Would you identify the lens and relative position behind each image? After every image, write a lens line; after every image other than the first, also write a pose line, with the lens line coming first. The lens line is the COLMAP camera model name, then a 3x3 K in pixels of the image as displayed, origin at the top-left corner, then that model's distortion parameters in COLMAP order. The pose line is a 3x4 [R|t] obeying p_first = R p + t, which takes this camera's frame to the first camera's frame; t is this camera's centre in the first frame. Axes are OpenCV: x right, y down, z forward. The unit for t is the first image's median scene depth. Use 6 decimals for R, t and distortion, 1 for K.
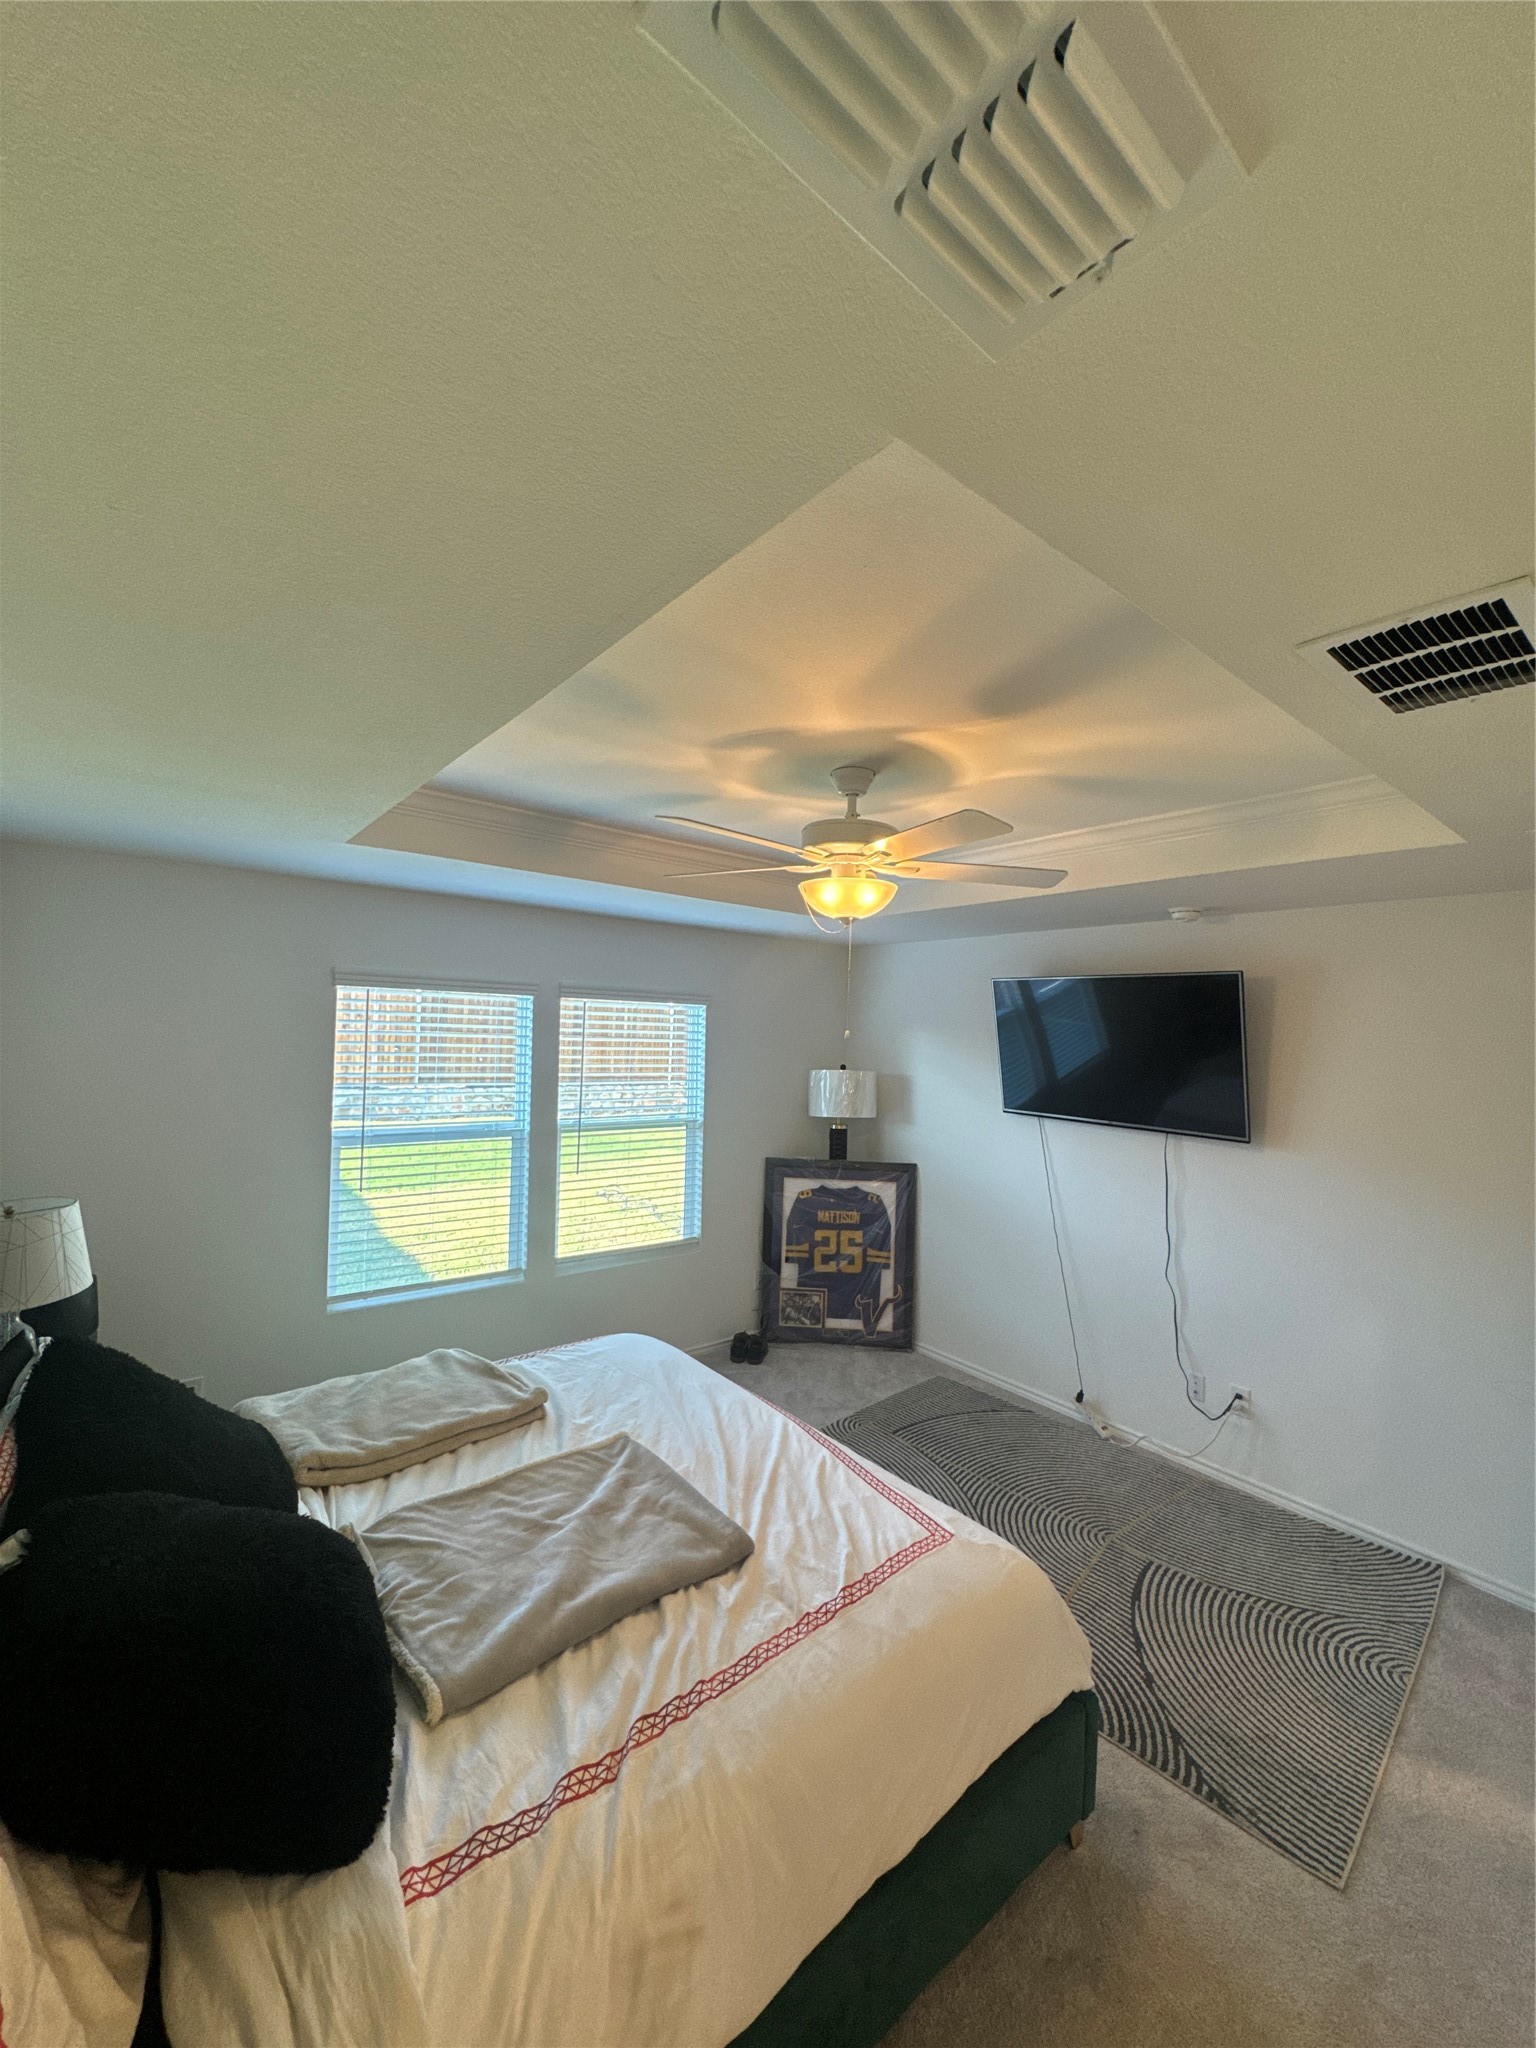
lens RADIAL K [[822.4, 0, 772.5], [0, 822.4, 1032.0], [0, 0, 1]] dist [-0.001297, 0.001747]
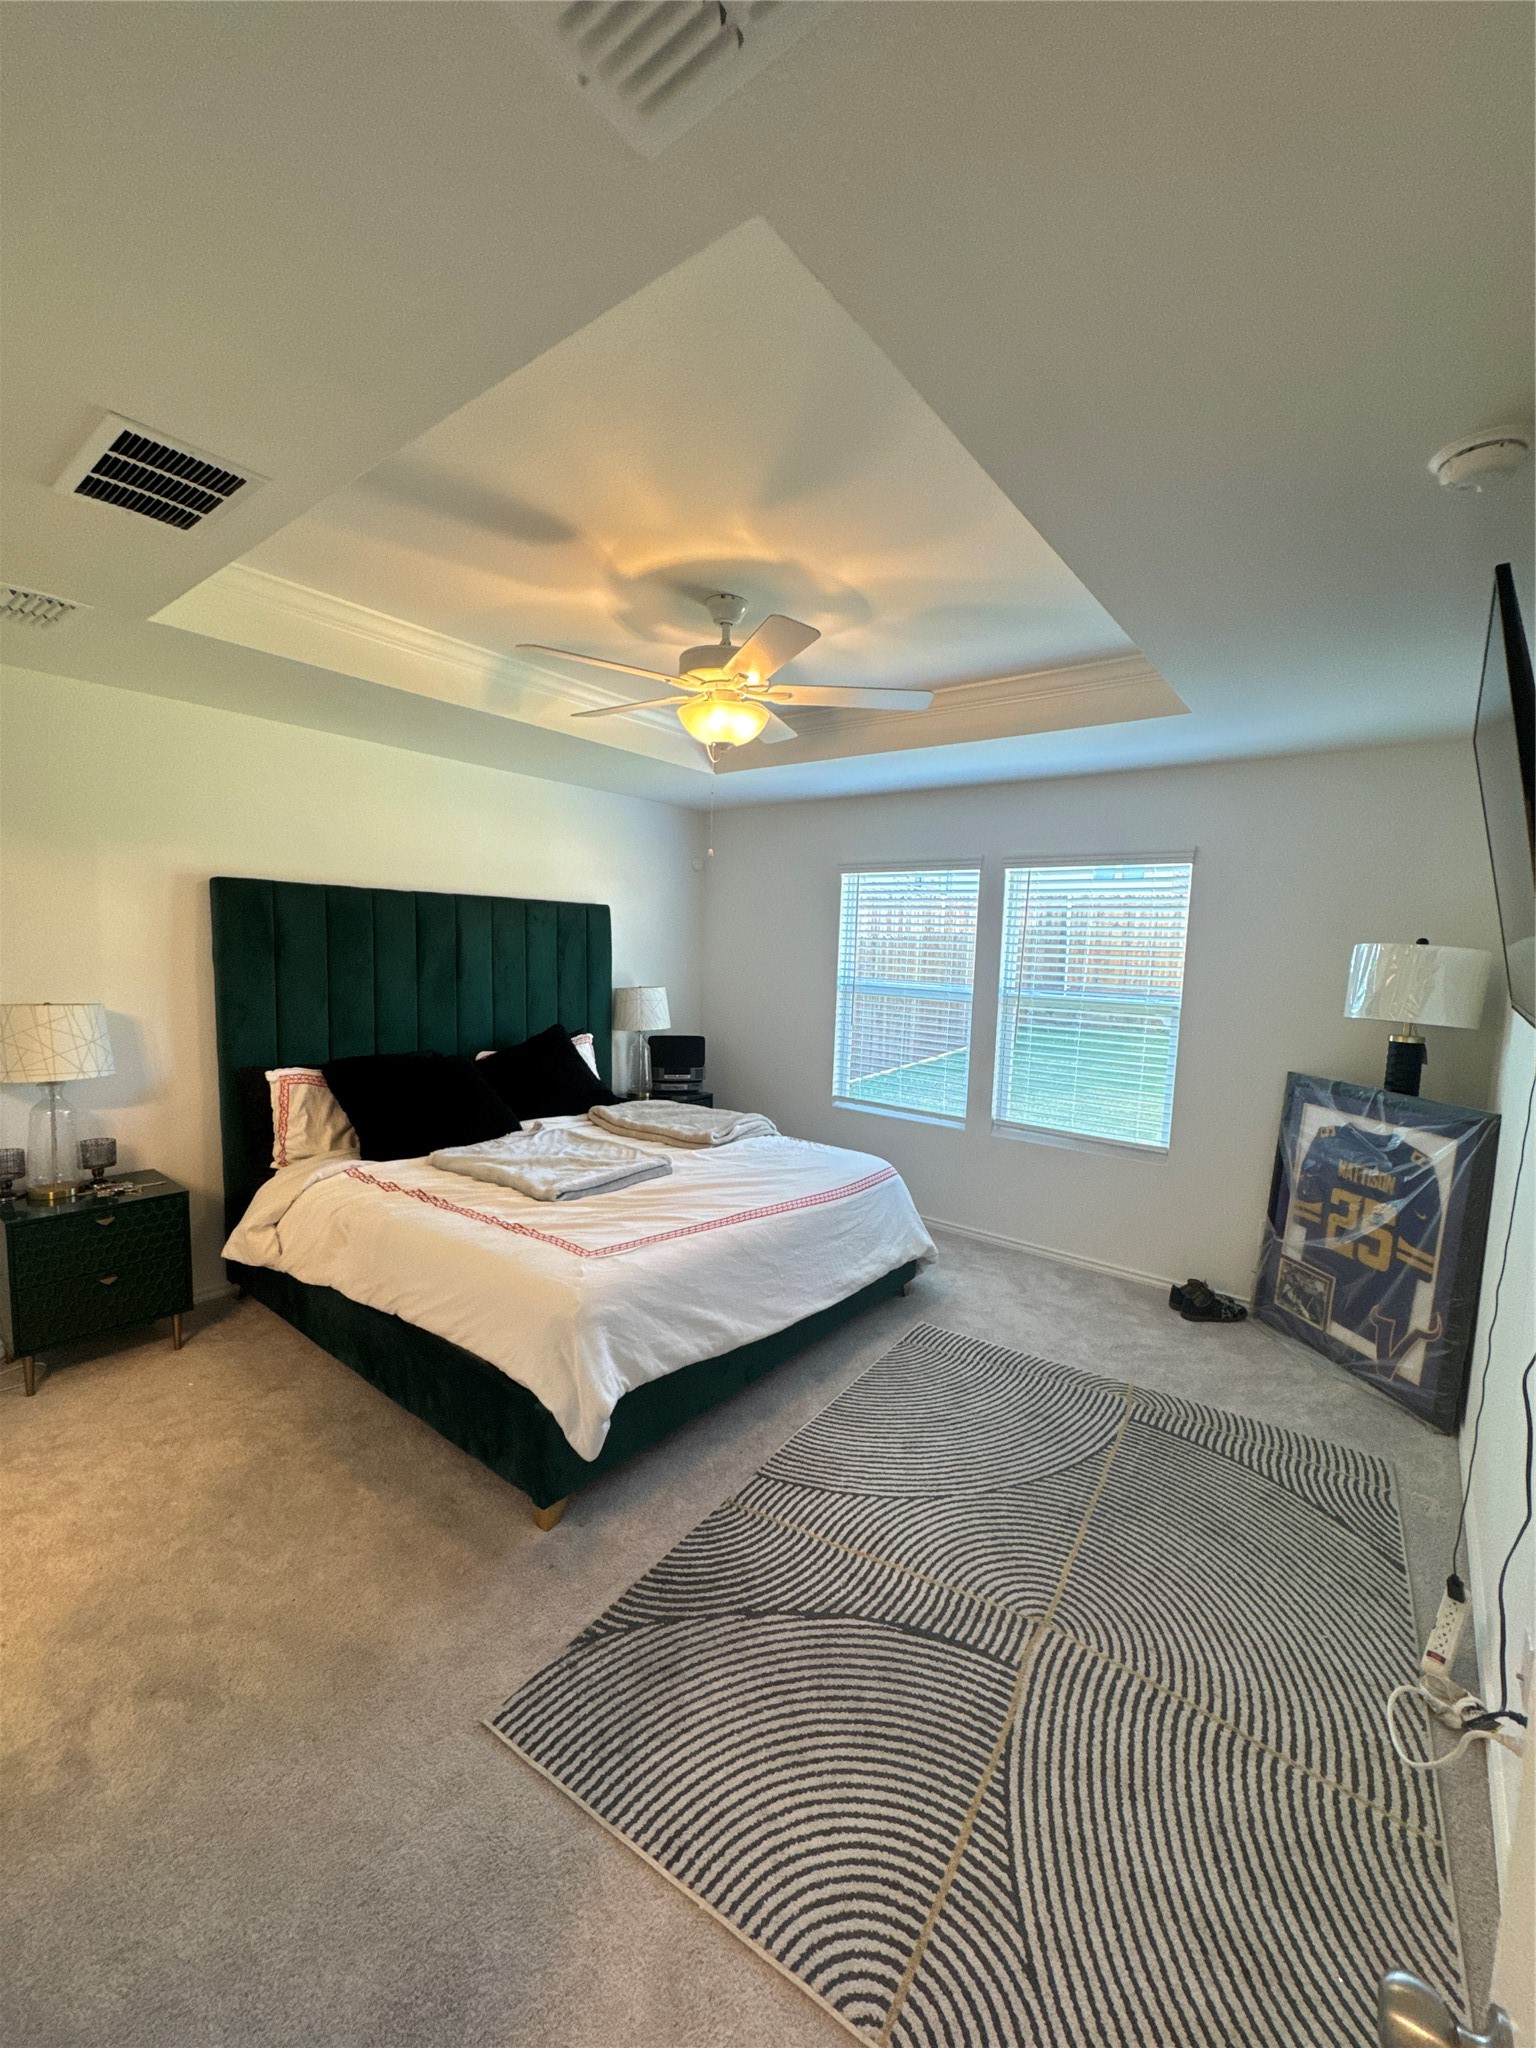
lens RADIAL K [[822.4, 0, 774.9], [0, 822.4, 1030.0], [0, 0, 1]] dist [-0.001297, 0.001747]
pose [[0.226110, 0.077279, -0.971031, 0.629493], [-0.025102, 0.996979, 0.073499, 0.082125], [0.973778, 0.007755, 0.227367, 0.437559]]
